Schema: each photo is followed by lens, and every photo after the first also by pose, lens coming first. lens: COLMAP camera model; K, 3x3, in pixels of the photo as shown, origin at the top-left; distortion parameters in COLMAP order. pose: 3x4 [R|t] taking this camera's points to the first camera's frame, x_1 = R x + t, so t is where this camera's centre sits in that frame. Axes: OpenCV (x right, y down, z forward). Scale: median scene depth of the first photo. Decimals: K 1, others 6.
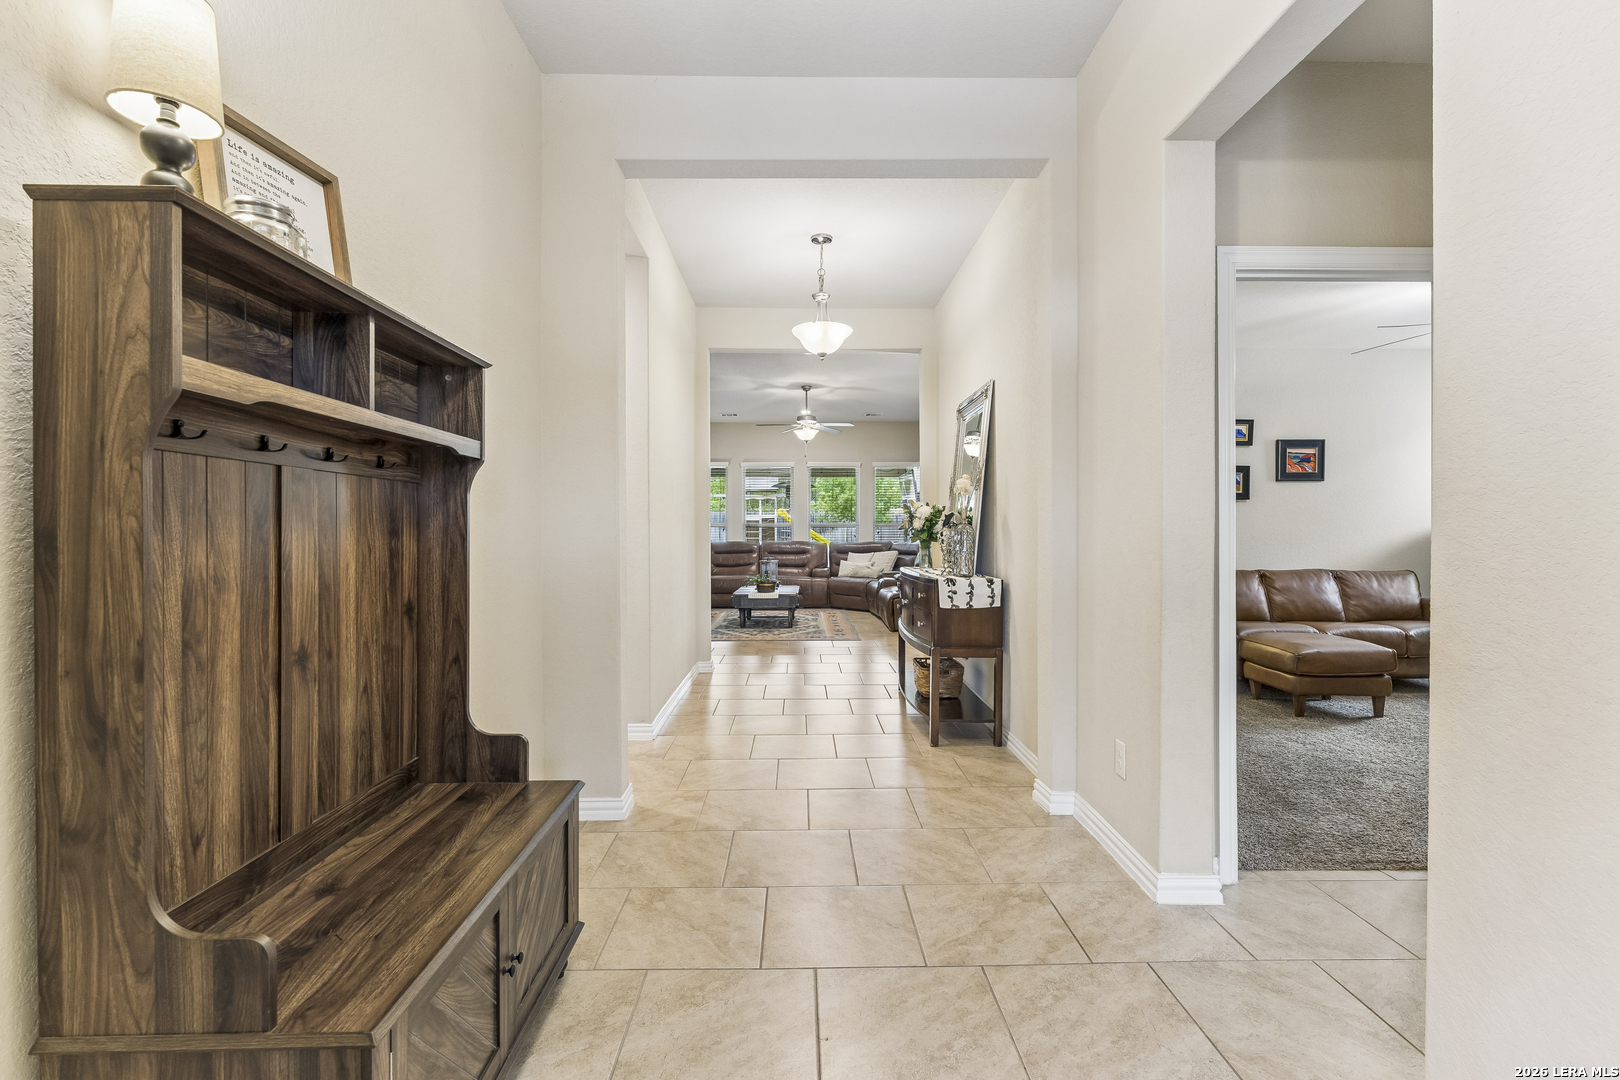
lens RADIAL K [[732.5, 0, 814.7], [0, 732.5, 535.2], [0, 0, 1]] dist [0.005486, -0.002789]
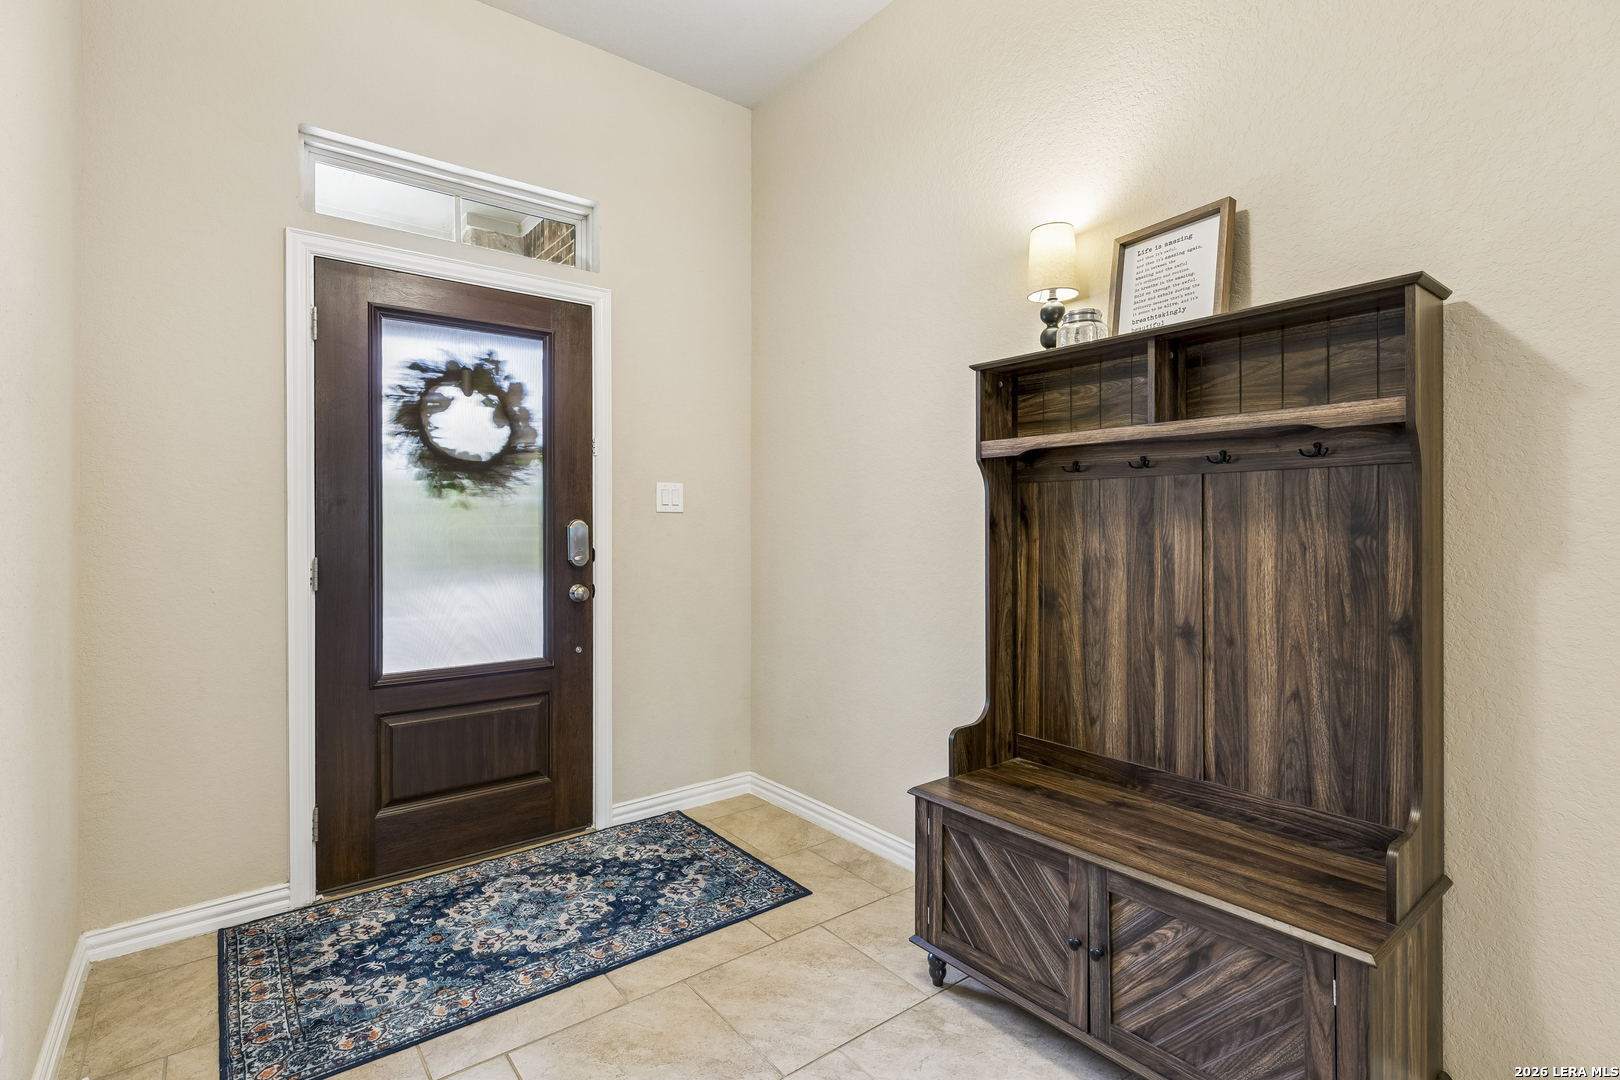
lens RADIAL K [[773.9, 0, 807.7], [0, 773.9, 527.4], [0, 0, 1]] dist [0.005375, -0.000066]
pose [[-0.807671, 0.003809, -0.589621, 0.553600], [-0.000780, 0.999971, 0.007529, -0.014557], [0.589633, 0.006541, -0.807645, 1.676897]]
